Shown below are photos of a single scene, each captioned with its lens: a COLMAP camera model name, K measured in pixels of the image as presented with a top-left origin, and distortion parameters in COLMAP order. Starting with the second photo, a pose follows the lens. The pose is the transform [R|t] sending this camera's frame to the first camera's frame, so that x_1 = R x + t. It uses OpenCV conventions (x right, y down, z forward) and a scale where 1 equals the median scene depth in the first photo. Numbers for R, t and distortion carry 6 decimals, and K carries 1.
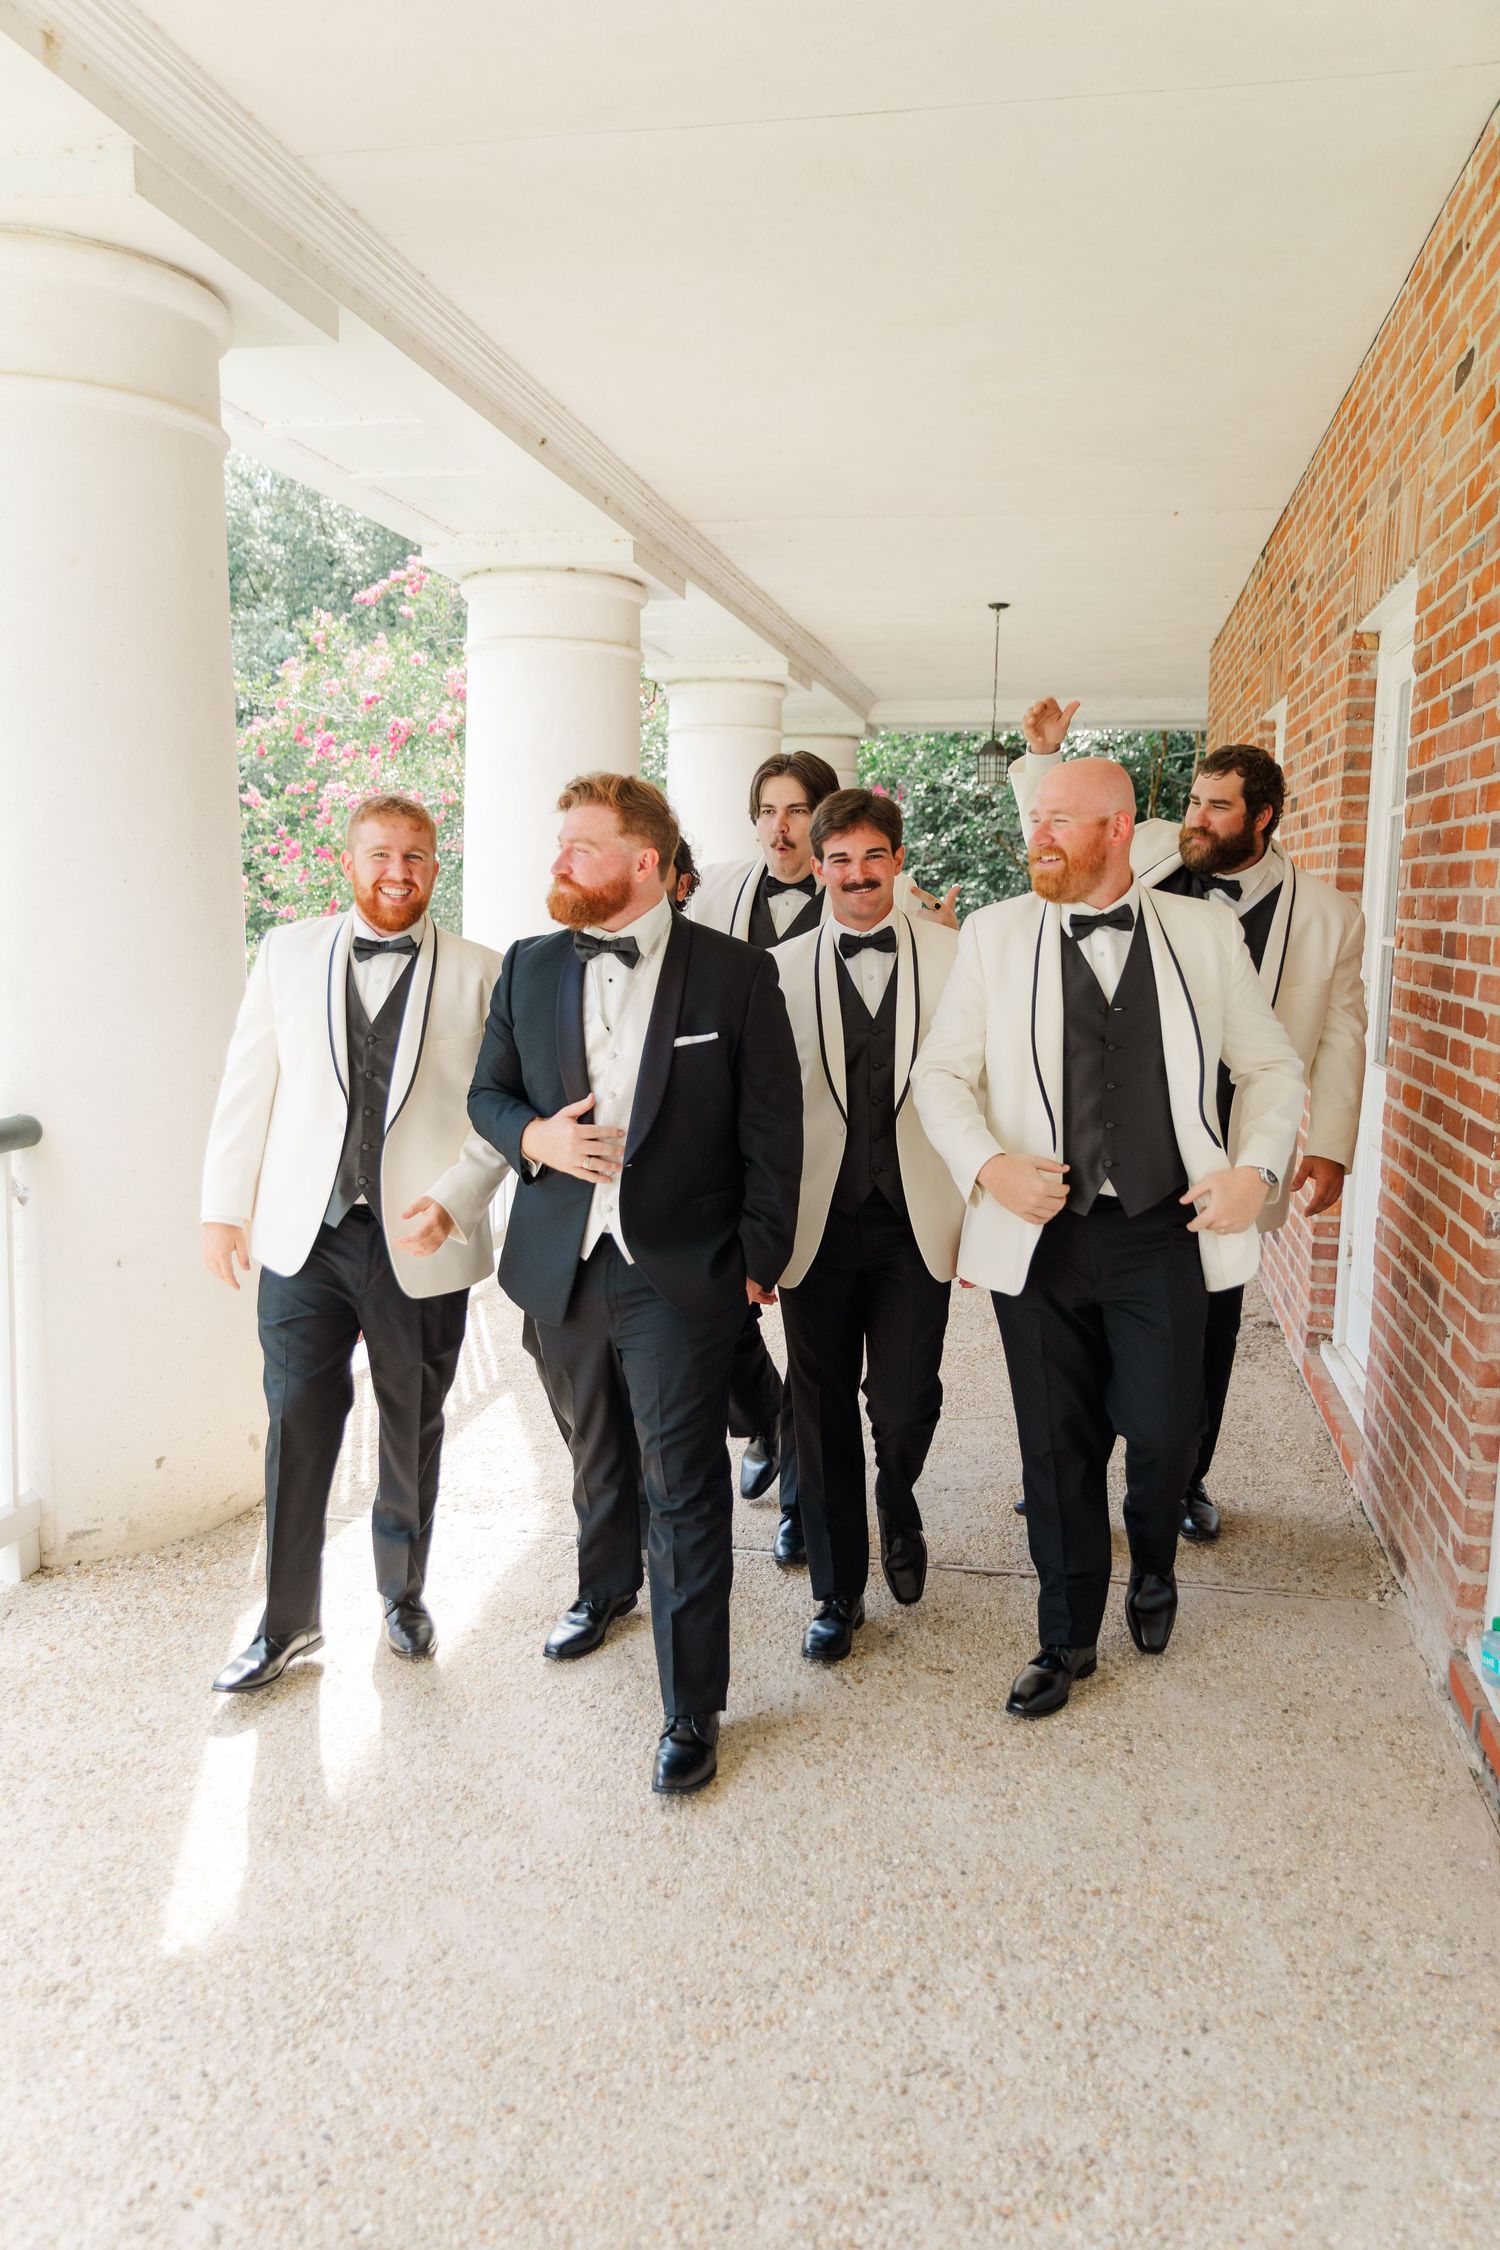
lens RADIAL K [[1834.8, 0, 763.6], [0, 1834.8, 1167.4], [0, 0, 1]] dist [-0.012317, 0.025656]
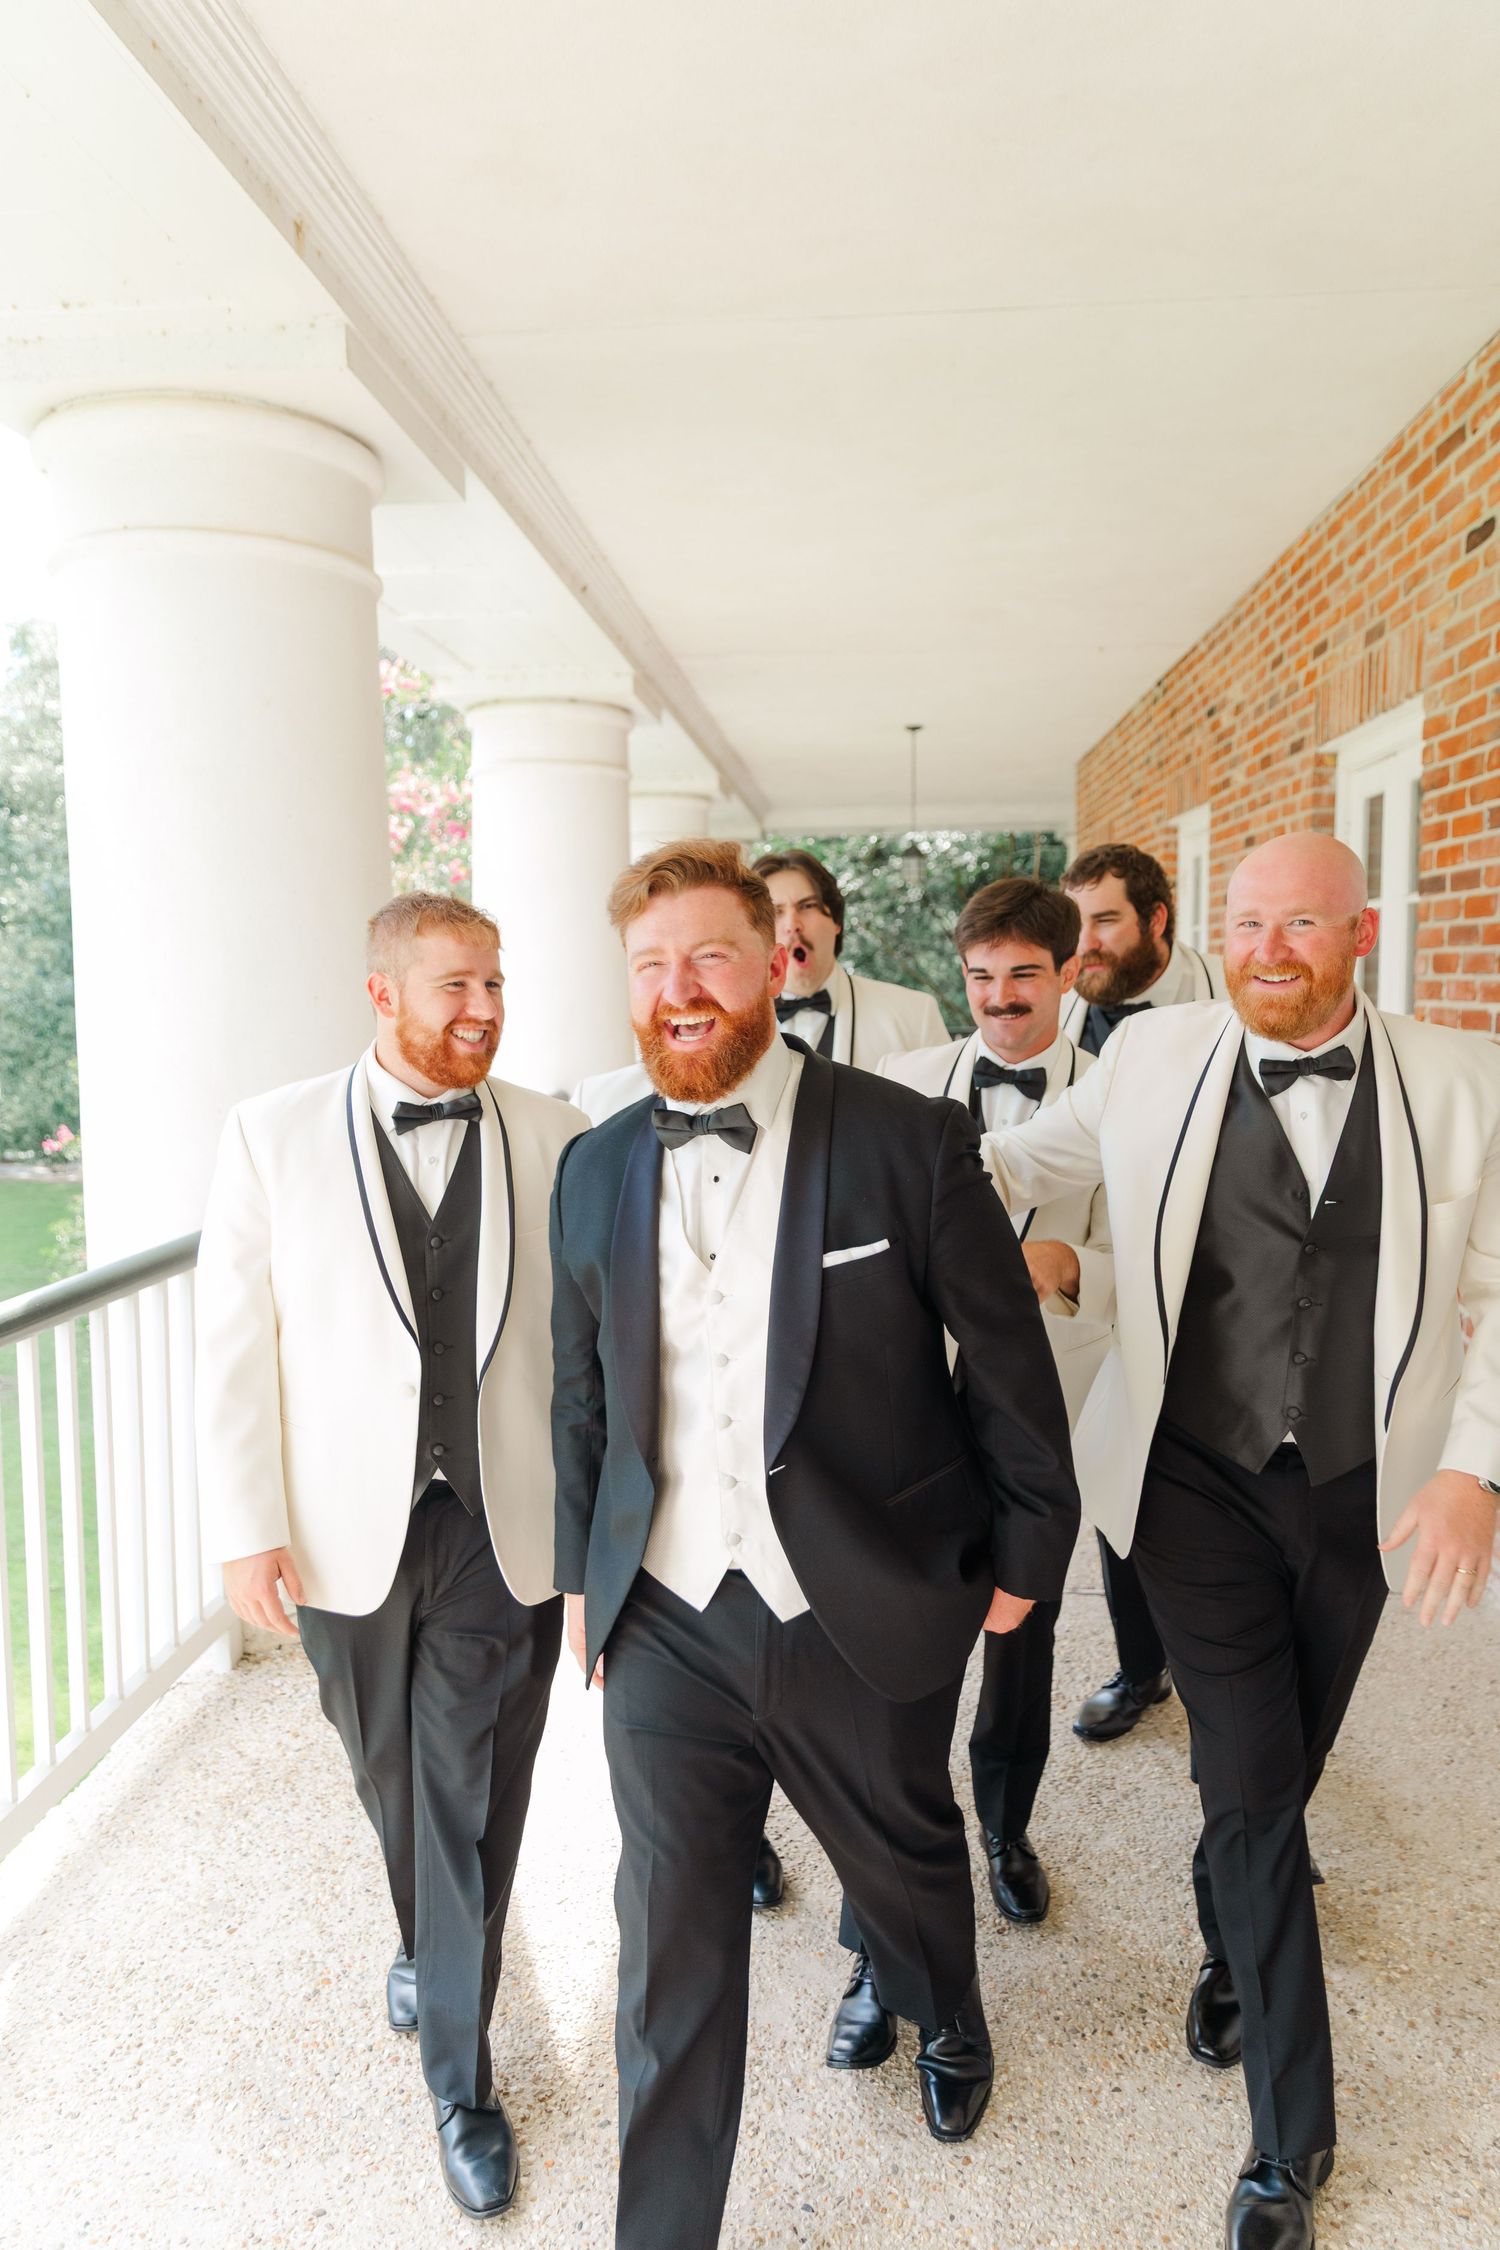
lens RADIAL K [[1633.6, 0, 756.5], [0, 1633.6, 1139.6], [0, 0, 1]] dist [0.002535, 0.004567]
pose [[0.992335, -0.035876, 0.118258, -0.203678], [0.041350, 0.998168, -0.044165, -0.020178], [-0.116457, 0.048716, 0.992000, 0.030958]]
